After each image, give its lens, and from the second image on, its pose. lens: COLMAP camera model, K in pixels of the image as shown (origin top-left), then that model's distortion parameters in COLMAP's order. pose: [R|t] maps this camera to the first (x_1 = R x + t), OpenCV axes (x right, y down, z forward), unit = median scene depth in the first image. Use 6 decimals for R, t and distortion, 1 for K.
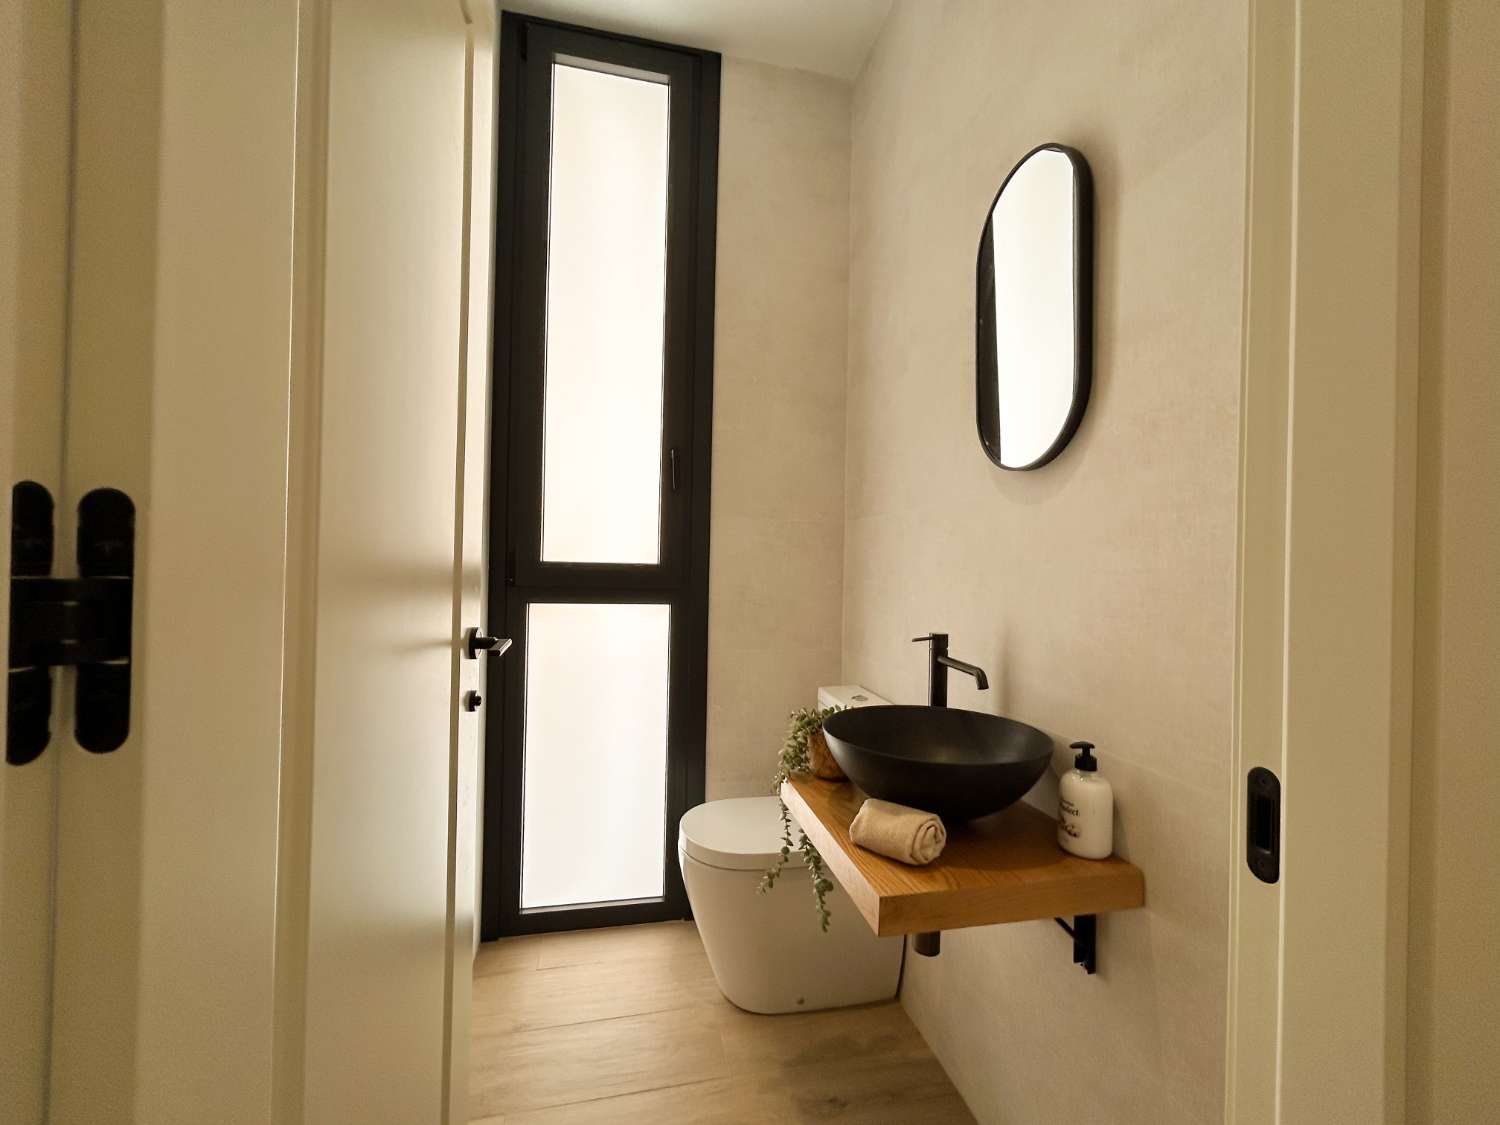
lens RADIAL K [[605.9, 0, 750.0], [0, 605.9, 562.5], [0, 0, 1]] dist [-0.002825, -0.000112]
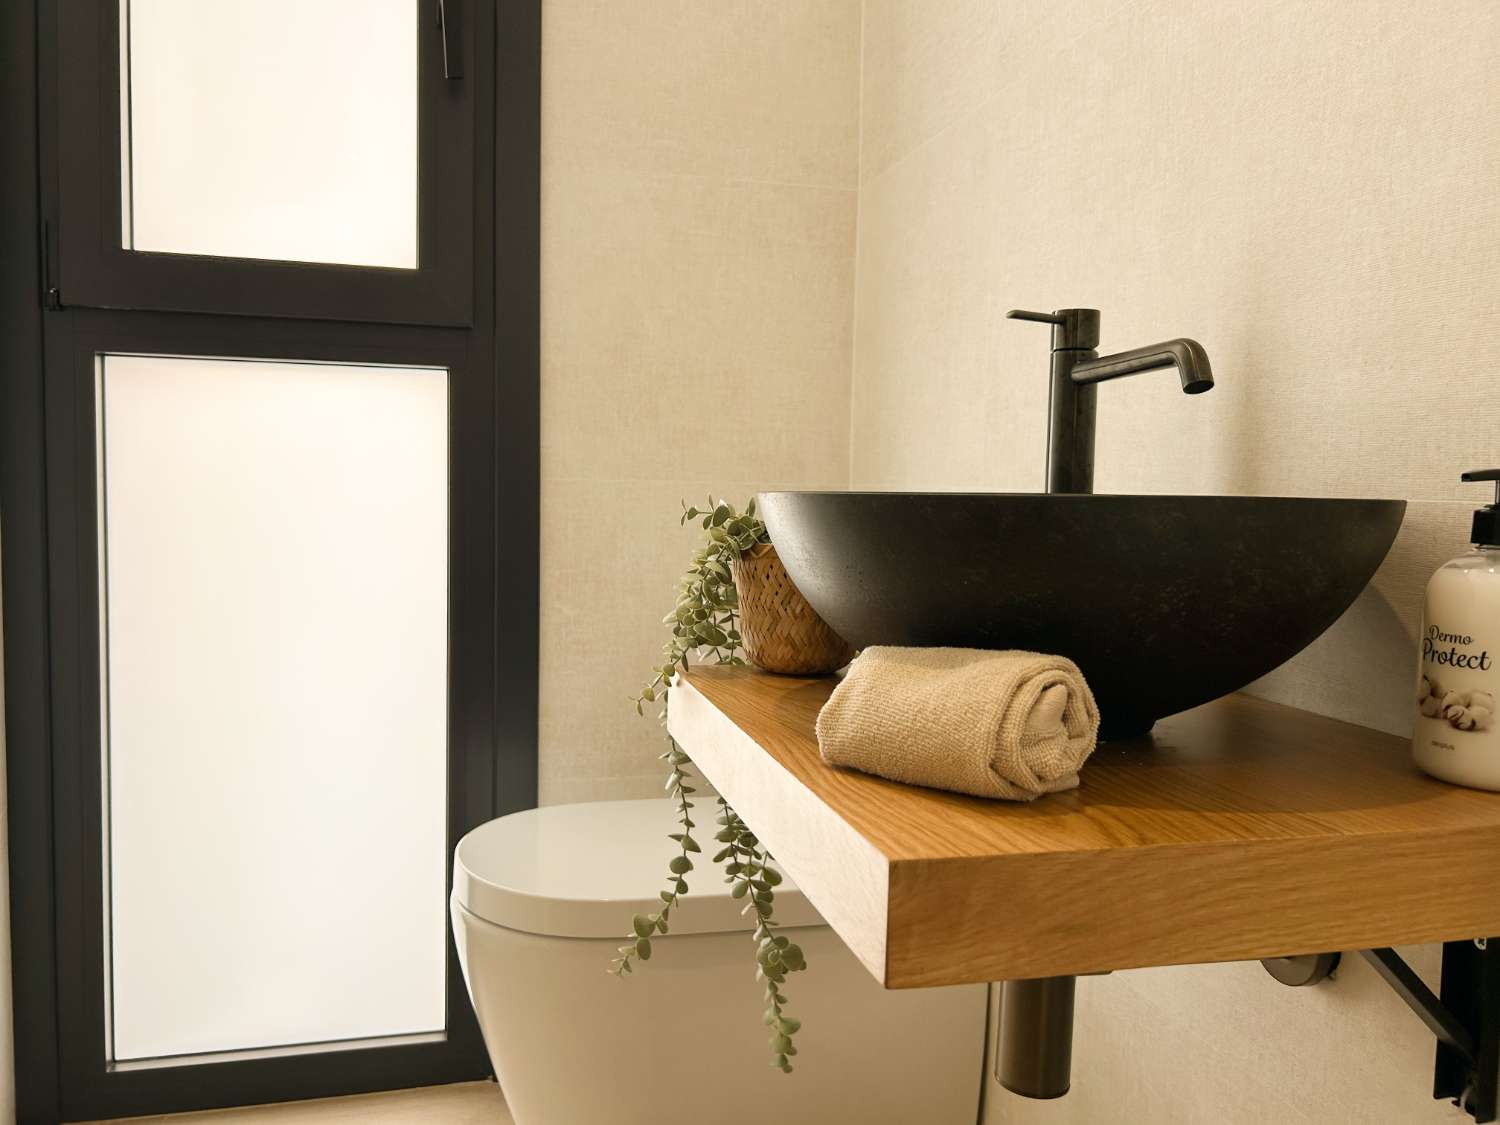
lens RADIAL K [[1132.5, 0, 750.0], [0, 1132.5, 562.5], [0, 0, 1]] dist [0.047212, -0.053852]
pose [[0.999290, -0.003609, 0.037510, 0.080253], [0.000854, 0.997317, 0.073194, 0.235035], [-0.037674, -0.073110, 0.996612, 0.287069]]
